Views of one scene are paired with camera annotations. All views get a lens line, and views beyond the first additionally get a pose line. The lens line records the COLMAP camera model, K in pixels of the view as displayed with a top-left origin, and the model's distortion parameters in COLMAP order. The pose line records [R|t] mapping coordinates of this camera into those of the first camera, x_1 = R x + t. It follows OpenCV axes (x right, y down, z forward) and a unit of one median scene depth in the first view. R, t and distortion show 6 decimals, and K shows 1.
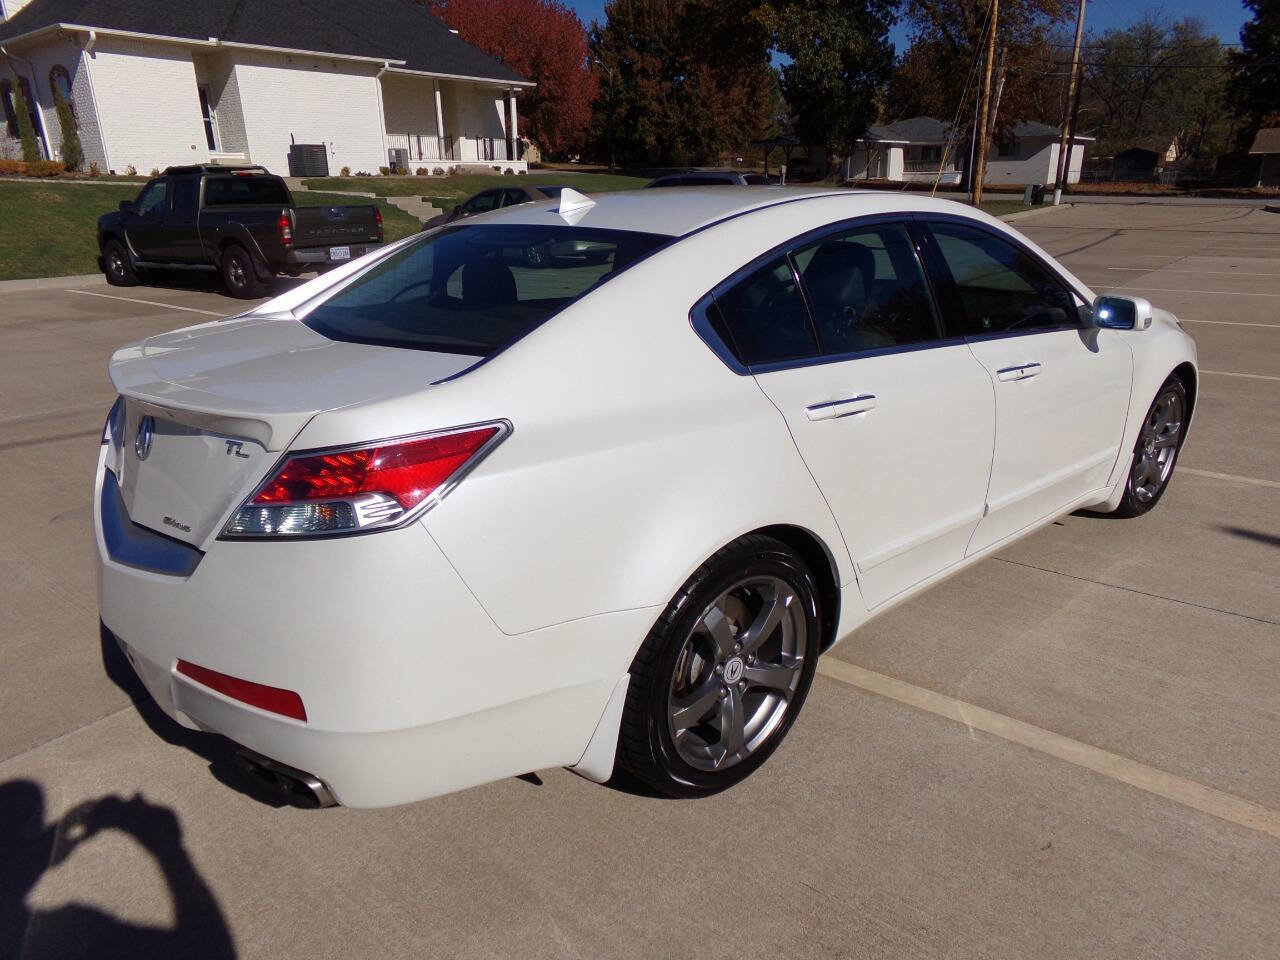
lens RADIAL K [[870.4, 0, 641.6], [0, 870.4, 480.1], [0, 0, 1]] dist [-0.005337, 0.025024]
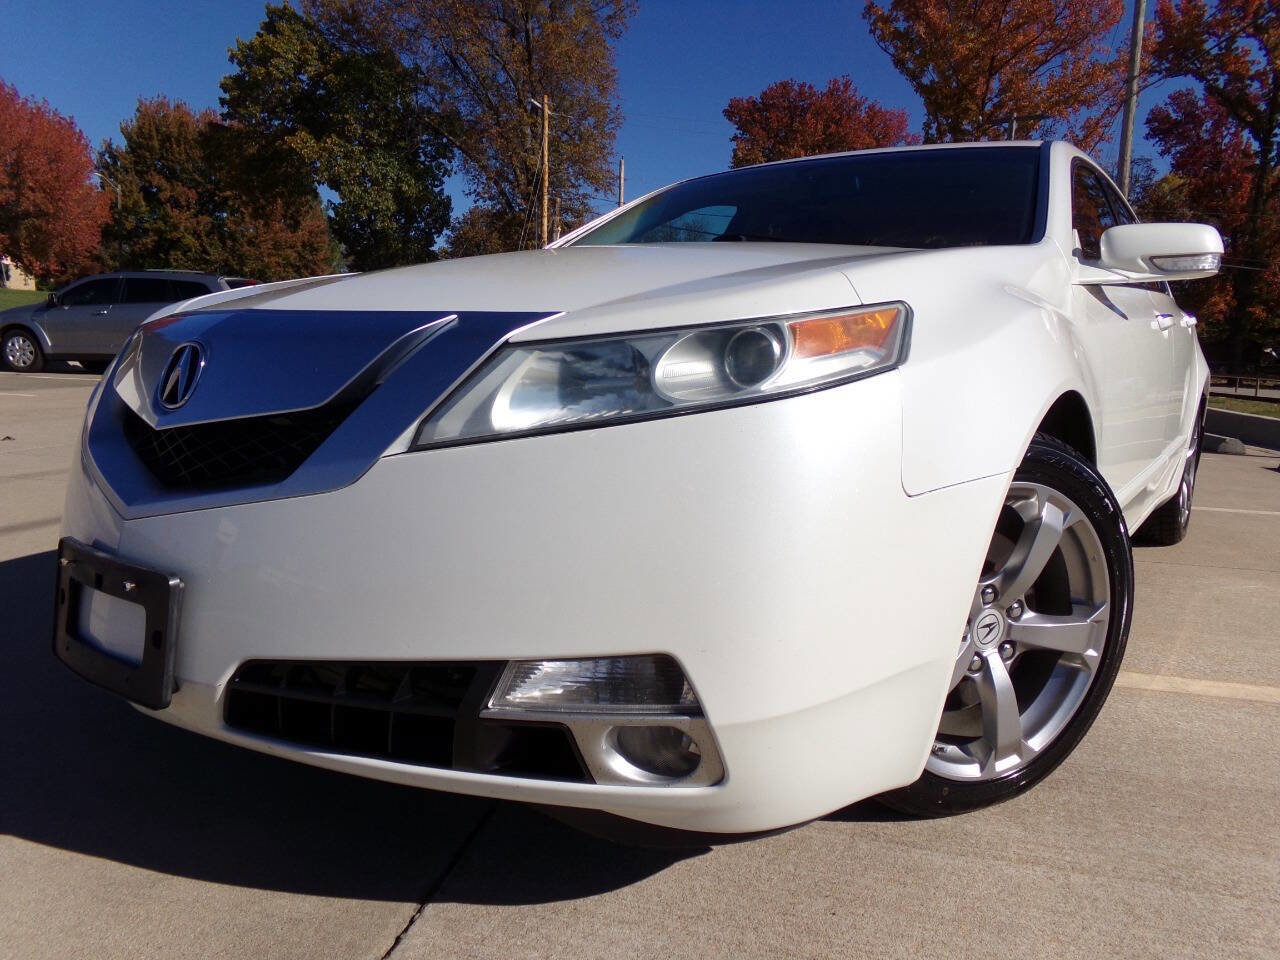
lens RADIAL K [[870.4, 0, 640.2], [0, 870.4, 479.0], [0, 0, 1]] dist [-0.005337, 0.025024]
pose [[0.894212, -0.026867, 0.446837, 0.175045], [0.102947, 0.983785, -0.146867, -0.108949], [-0.435645, 0.177331, 0.882478, 0.500563]]
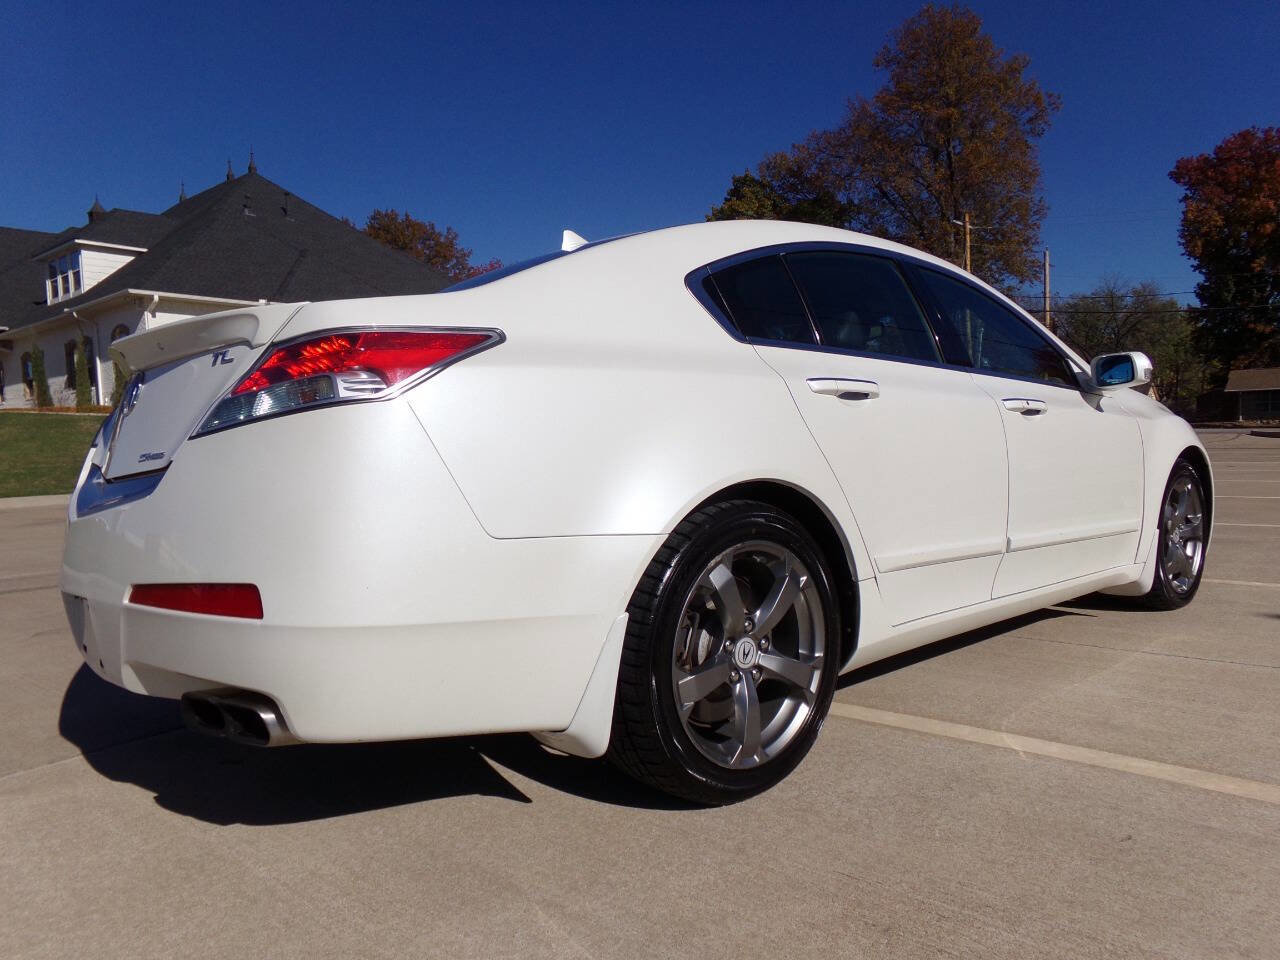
lens RADIAL K [[870.4, 0, 641.6], [0, 870.4, 485.0], [0, 0, 1]] dist [-0.005337, 0.025024]
pose [[0.999785, -0.016347, -0.012719, 0.002301], [0.012323, 0.963033, -0.269101, 0.054935], [0.016648, 0.268886, 0.963028, 0.015647]]
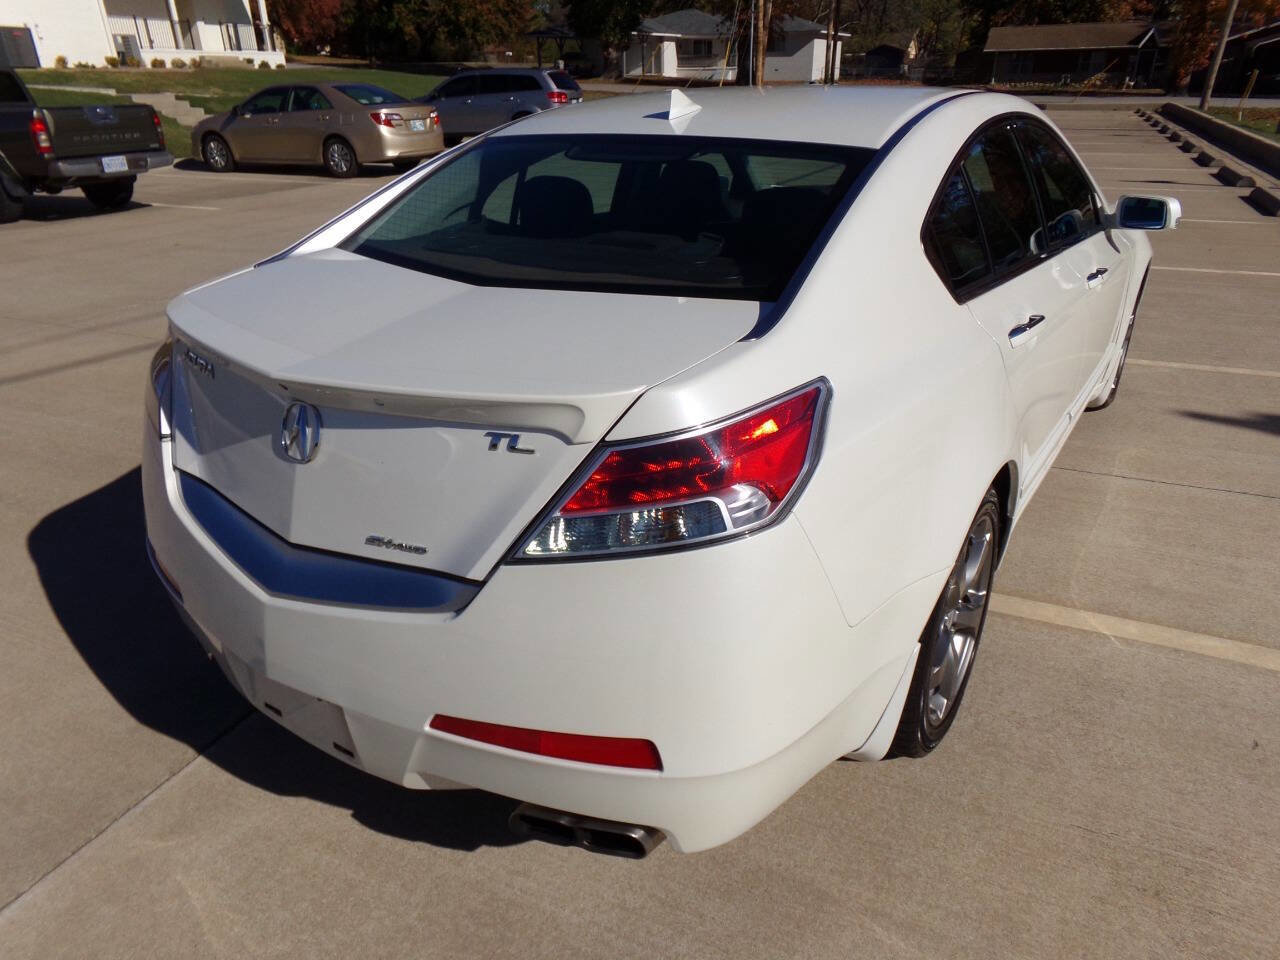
lens RADIAL K [[870.4, 0, 641.2], [0, 870.4, 483.0], [0, 0, 1]] dist [-0.005337, 0.025024]
pose [[0.968791, -0.104258, 0.224889, -0.078478], [0.079952, 0.990186, 0.114627, -0.011832], [-0.234633, -0.093070, 0.967618, 0.033510]]
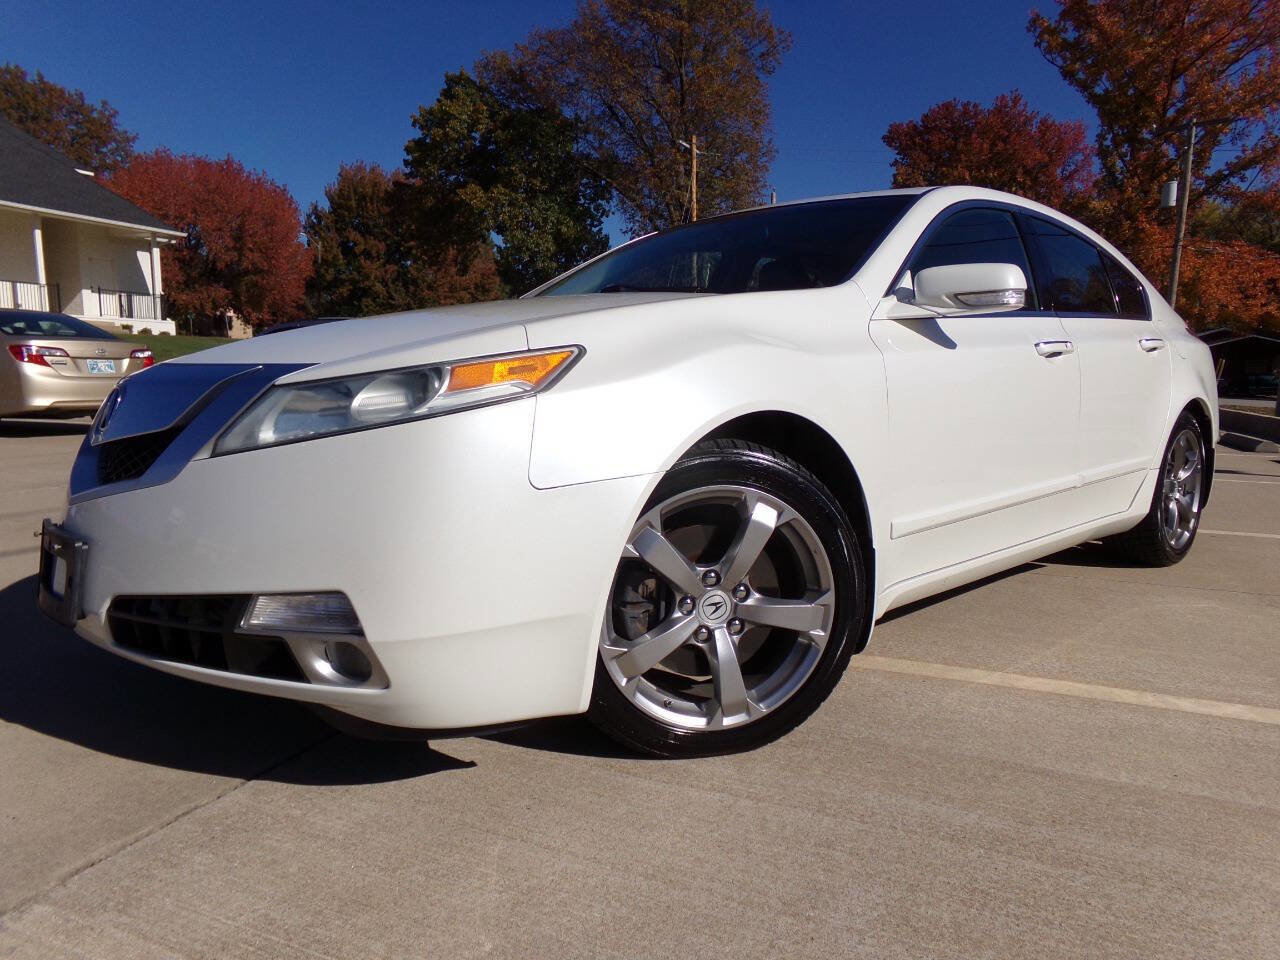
lens RADIAL K [[870.4, 0, 637.8], [0, 870.4, 474.8], [0, 0, 1]] dist [-0.005337, 0.025024]
pose [[0.962210, -0.007240, 0.272211, 0.215473], [0.064455, 0.977295, -0.201843, -0.095153], [-0.264569, 0.211761, 0.940830, 0.452643]]
